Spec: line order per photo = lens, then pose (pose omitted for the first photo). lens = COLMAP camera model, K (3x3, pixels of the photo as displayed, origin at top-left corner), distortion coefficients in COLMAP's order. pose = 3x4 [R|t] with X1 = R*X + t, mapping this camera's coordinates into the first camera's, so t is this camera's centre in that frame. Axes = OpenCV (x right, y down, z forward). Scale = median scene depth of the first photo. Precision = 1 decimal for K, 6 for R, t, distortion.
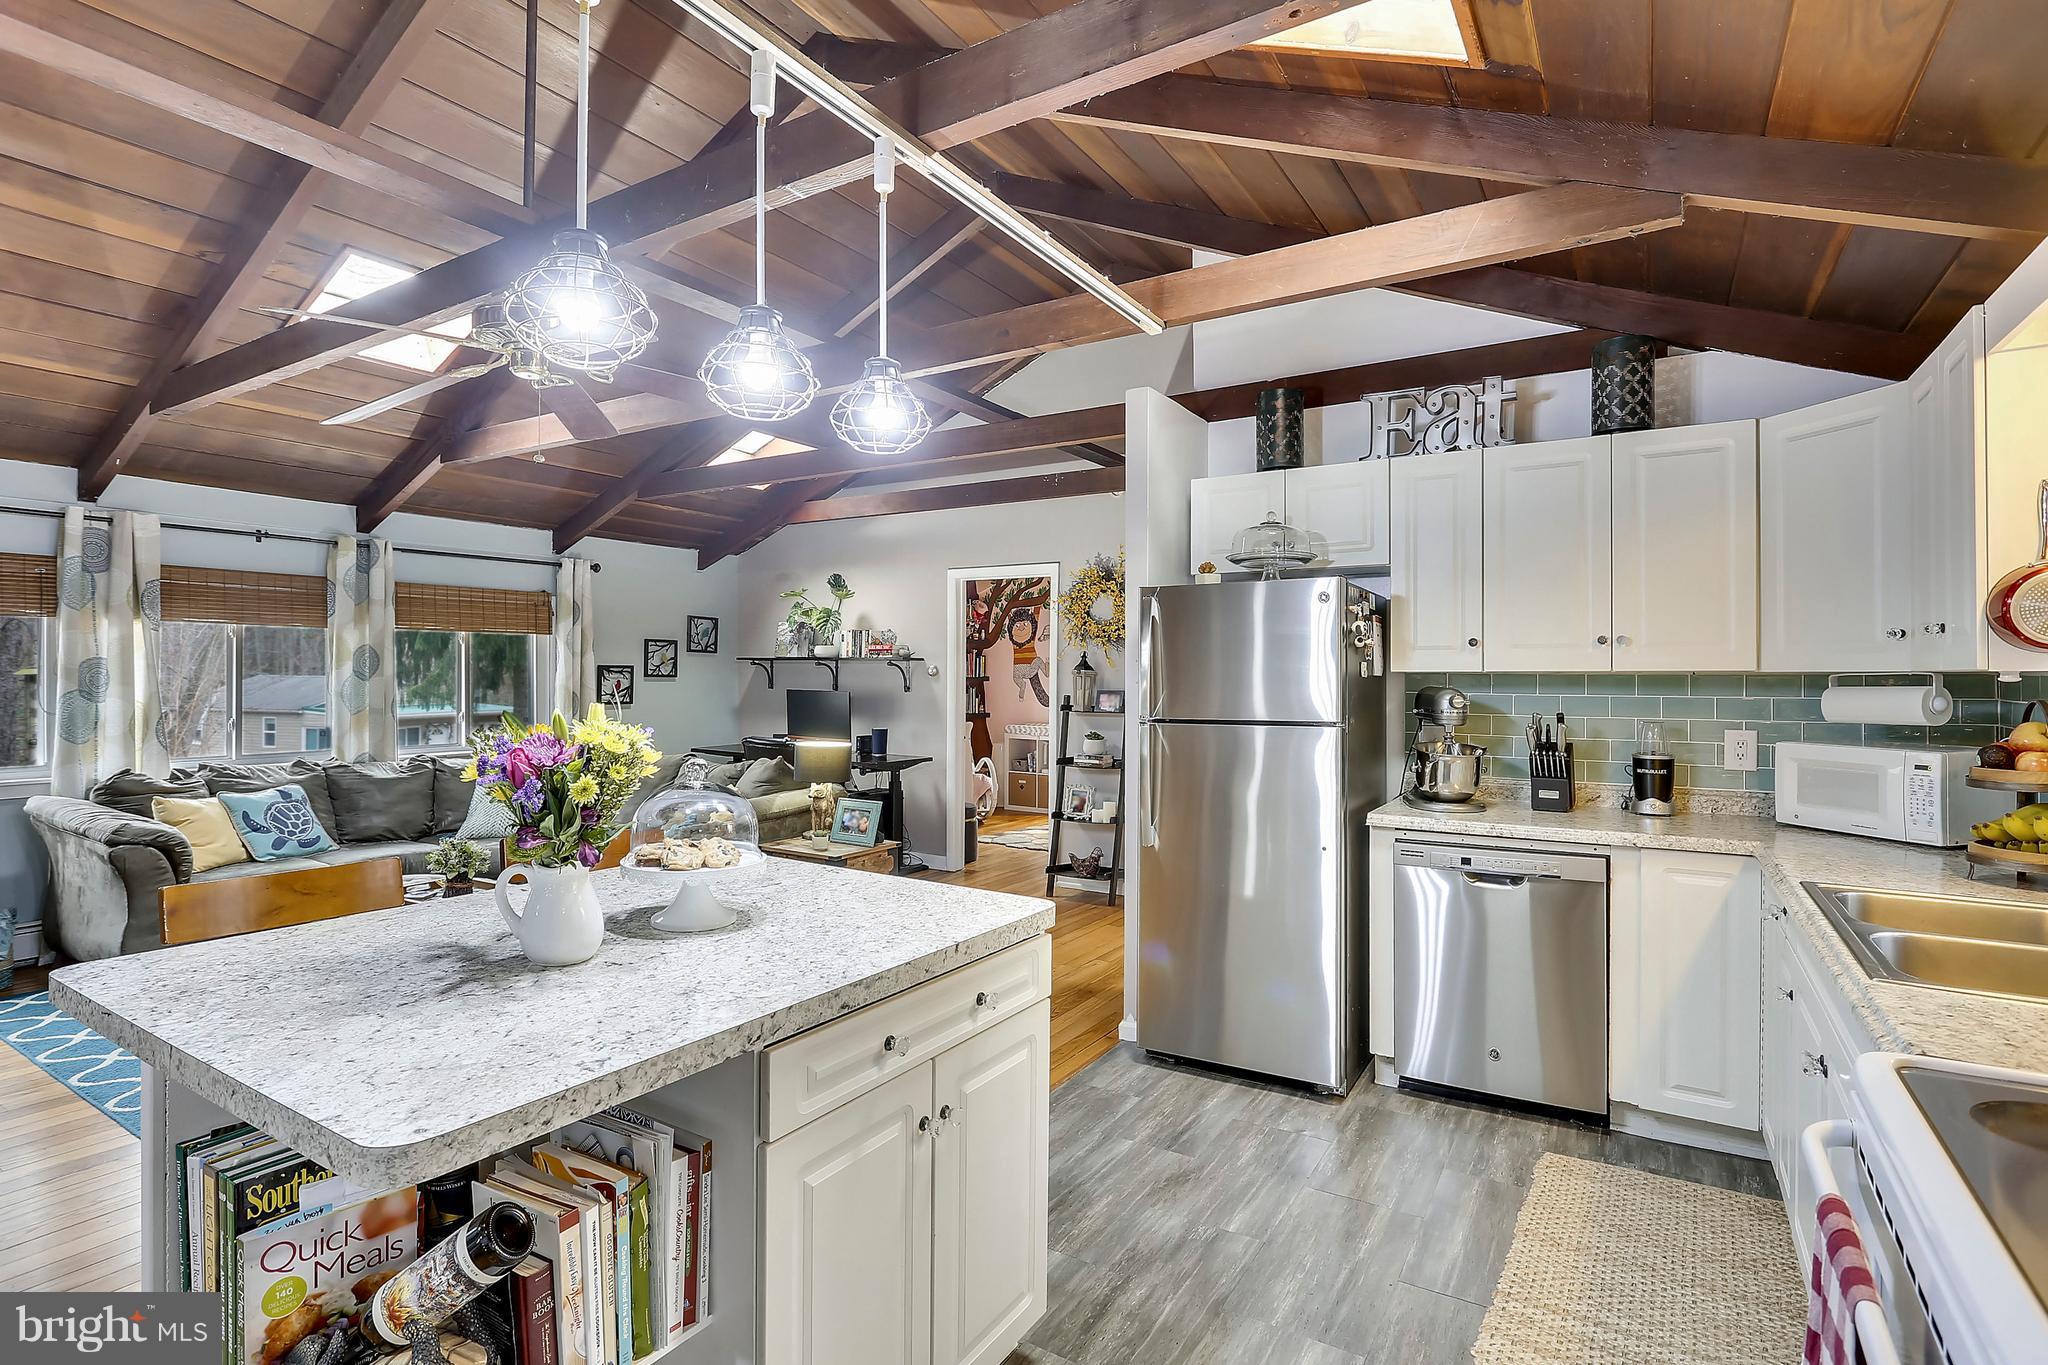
lens RADIAL K [[993.3, 0, 1059.8], [0, 993.3, 691.6], [0, 0, 1]] dist [-0.036319, 0.007516]
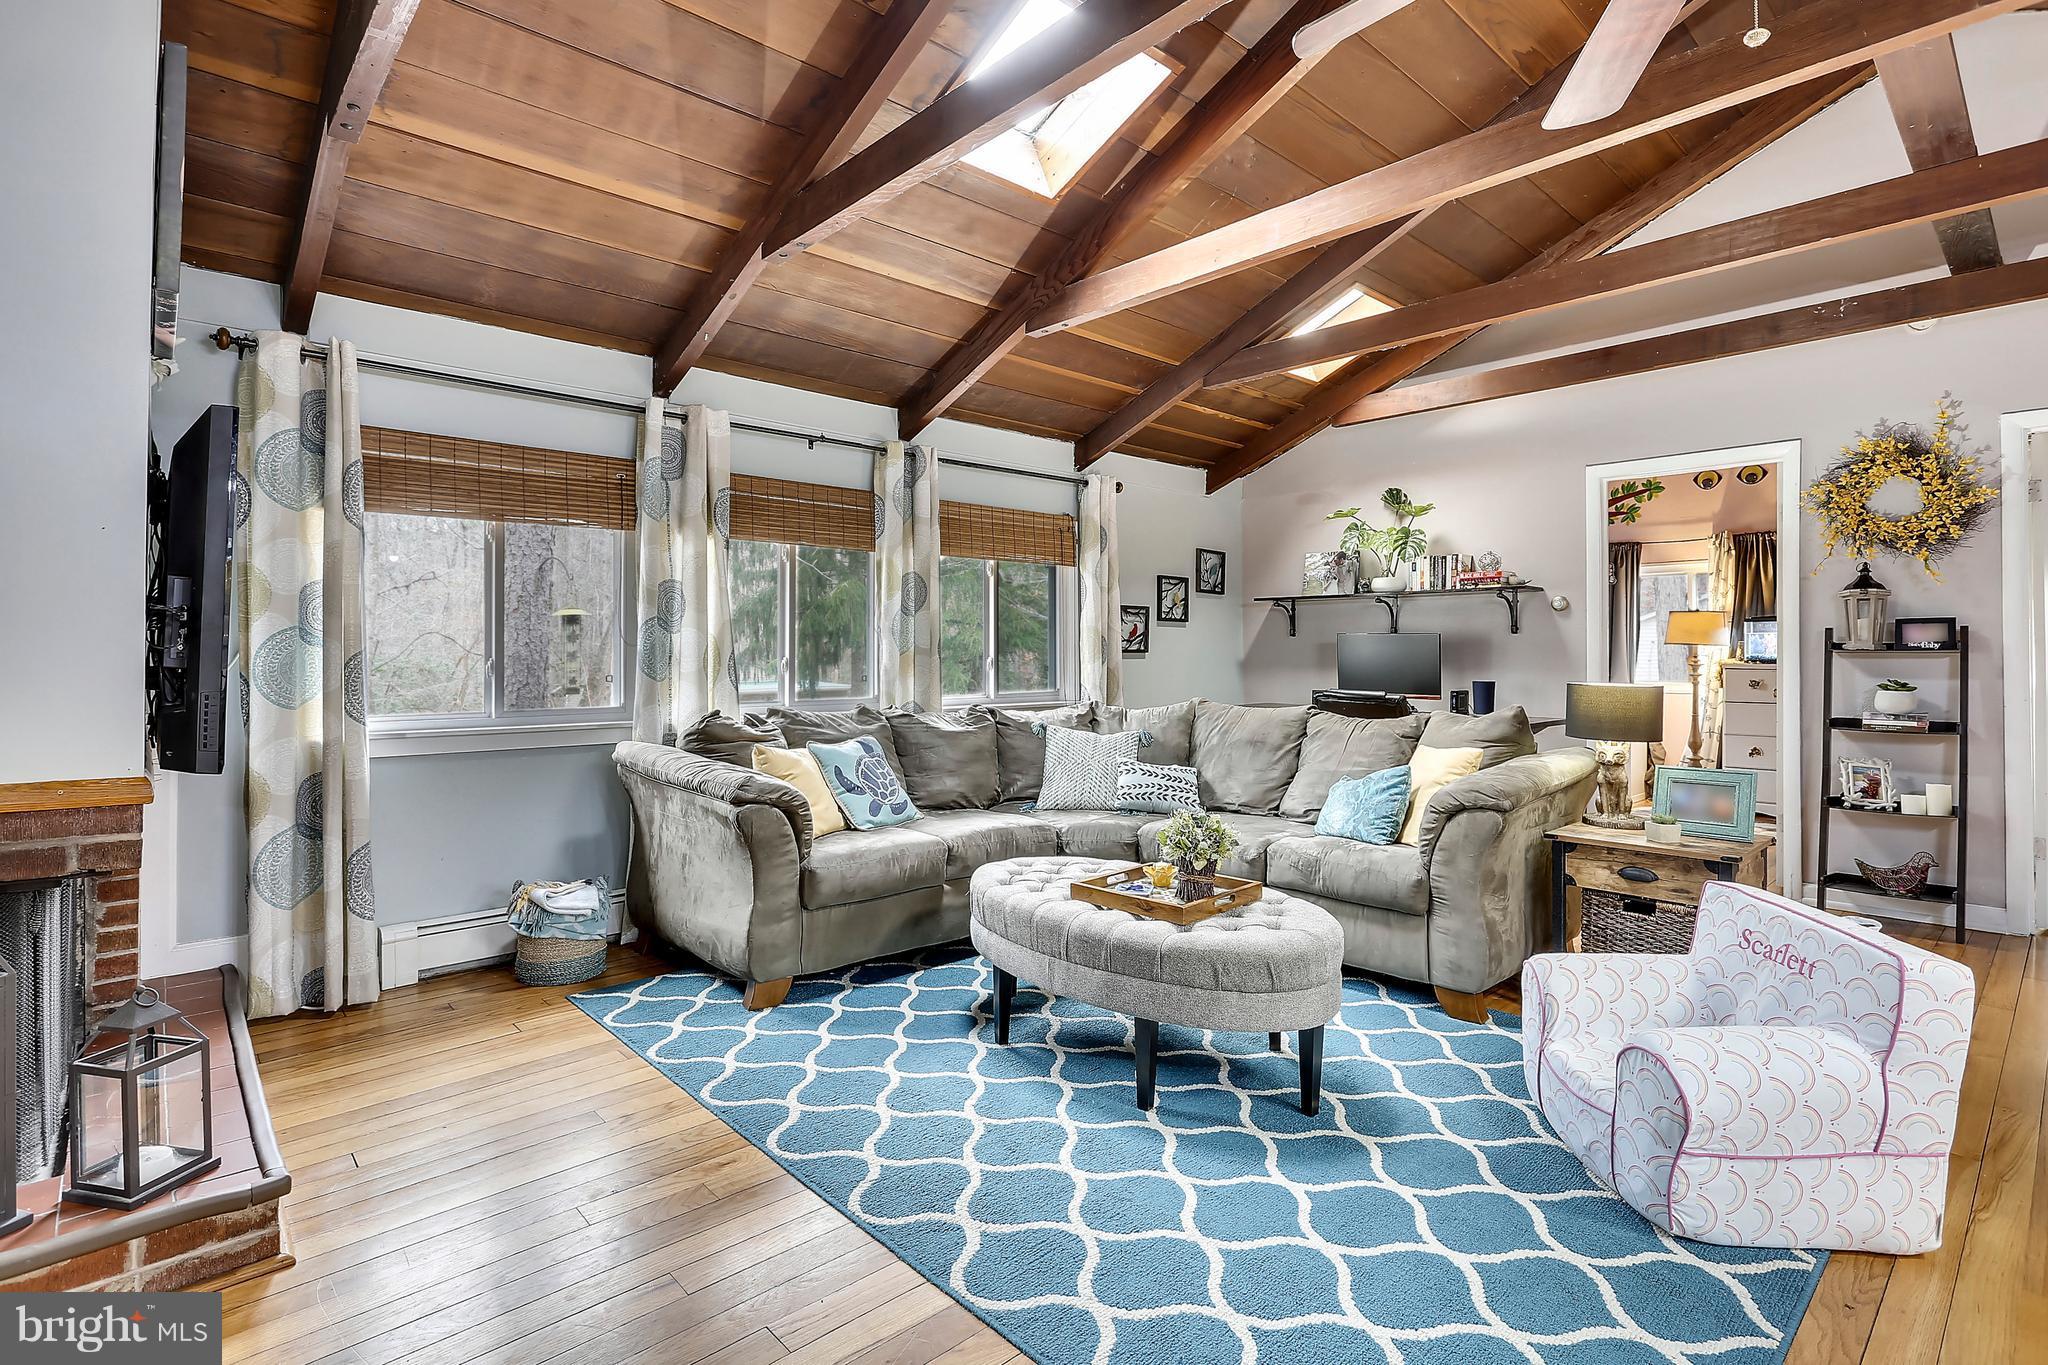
lens RADIAL K [[980.8, 0, 1013.6], [0, 980.8, 670.7], [0, 0, 1]] dist [-0.031429, 0.008569]
pose [[0.956470, -0.003470, -0.291809, -0.389827], [0.001976, 0.999983, -0.005414, 0.041355], [0.291823, 0.004602, 0.956461, 0.227966]]
